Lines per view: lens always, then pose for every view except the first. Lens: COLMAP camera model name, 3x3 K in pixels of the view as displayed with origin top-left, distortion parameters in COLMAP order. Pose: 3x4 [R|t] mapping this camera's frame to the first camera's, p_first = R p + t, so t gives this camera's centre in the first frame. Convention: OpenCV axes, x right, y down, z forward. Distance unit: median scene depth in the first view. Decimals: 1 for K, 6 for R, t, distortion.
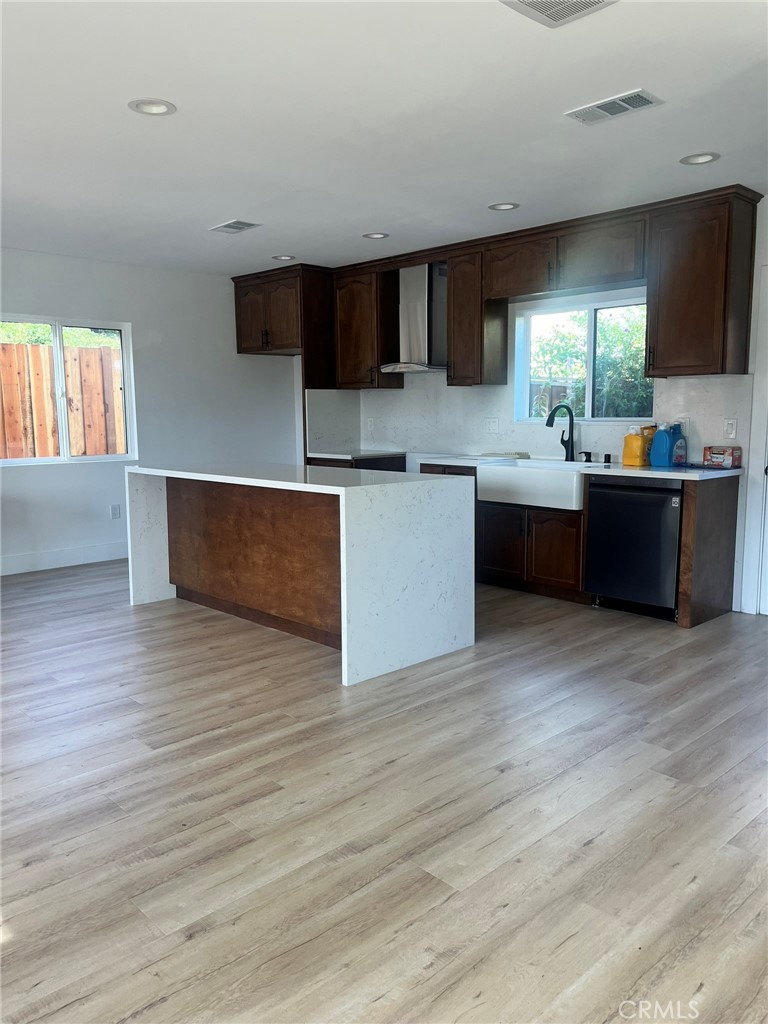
lens RADIAL K [[779.8, 0, 389.8], [0, 779.8, 510.5], [0, 0, 1]] dist [0.052402, -0.070923]
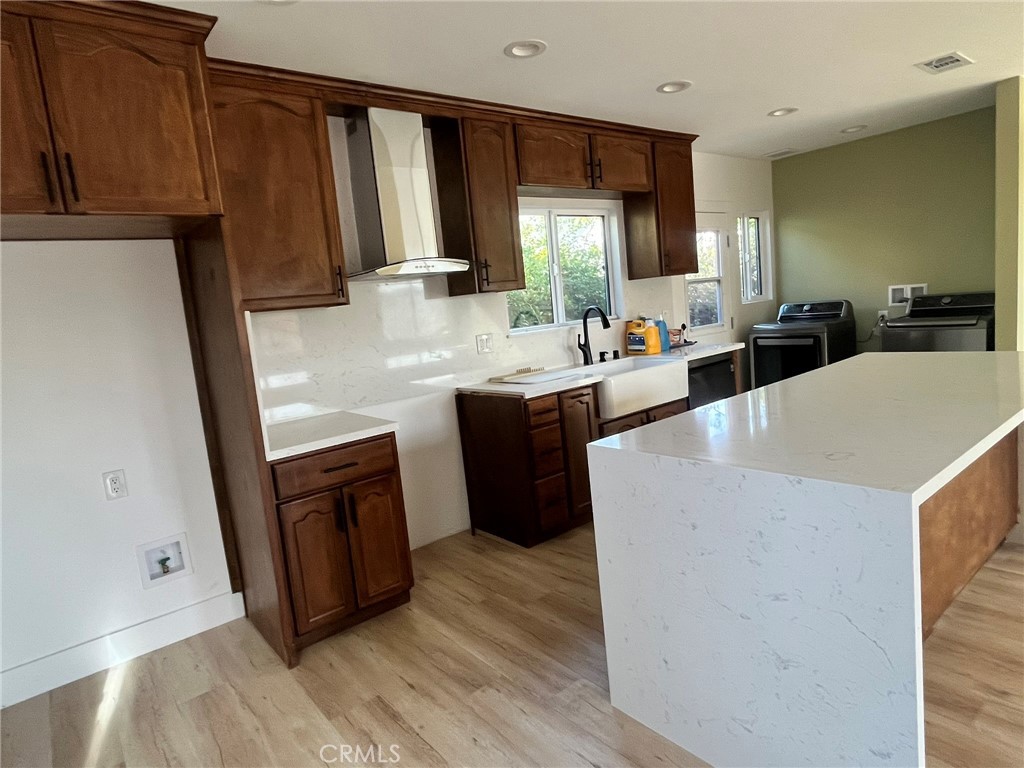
lens RADIAL K [[599.5, 0, 508.9], [0, 599.5, 379.1], [0, 0, 1]] dist [-0.004616, -0.000179]
pose [[0.089844, -0.127216, 0.987798, -0.583972], [0.231867, 0.967228, 0.103477, -0.162518], [-0.968590, 0.219741, 0.116396, 1.123738]]
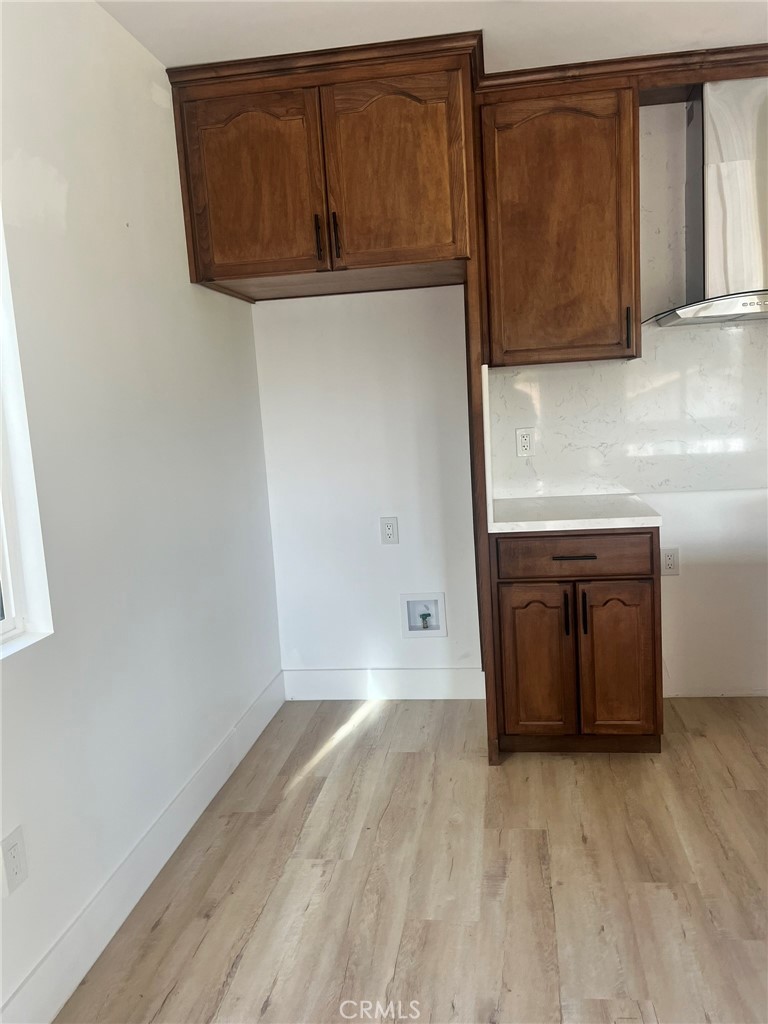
lens RADIAL K [[779.8, 0, 387.2], [0, 779.8, 502.0], [0, 0, 1]] dist [0.052402, -0.070923]
pose [[0.788884, -0.117121, 0.603278, -0.533359], [0.135376, 0.990676, 0.015305, -0.135603], [-0.599445, 0.069595, 0.797384, 0.977414]]
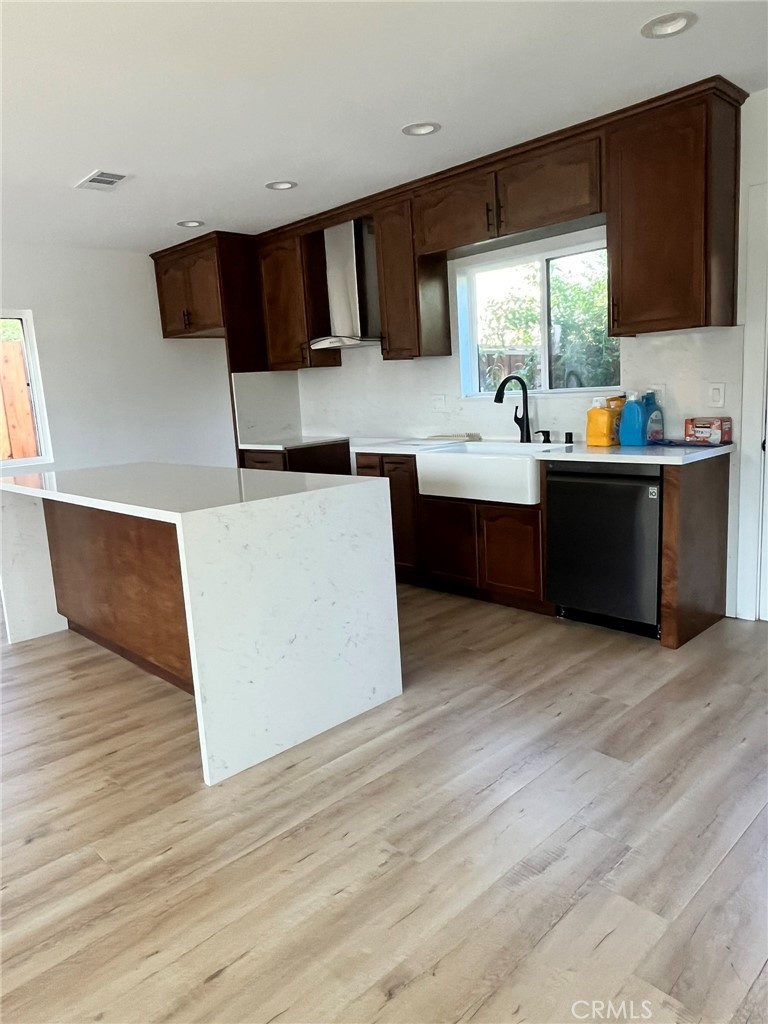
lens RADIAL K [[699.0, 0, 387.2], [0, 699.0, 506.9], [0, 0, 1]] dist [0.002978, -0.001809]
pose [[0.998545, -0.053264, -0.008417, 0.092352], [0.053566, 0.997723, 0.040975, -0.035883], [0.006216, -0.041366, 0.999125, 0.266211]]
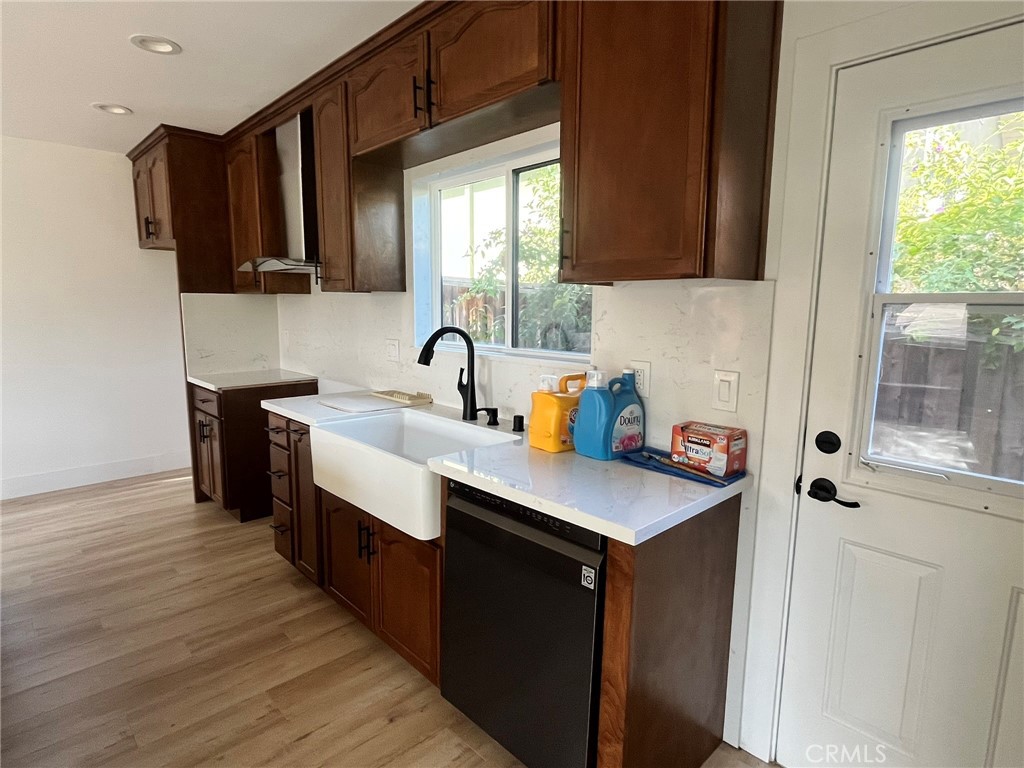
lens RADIAL K [[550.0, 0, 506.9], [0, 550.0, 380.0], [0, 0, 1]] dist [-0.003002, 0.001180]
pose [[0.999833, 0.018023, -0.002916, 0.288325], [-0.018019, 0.999837, 0.001481, -0.105380], [0.002942, -0.001428, 0.999995, 0.635496]]
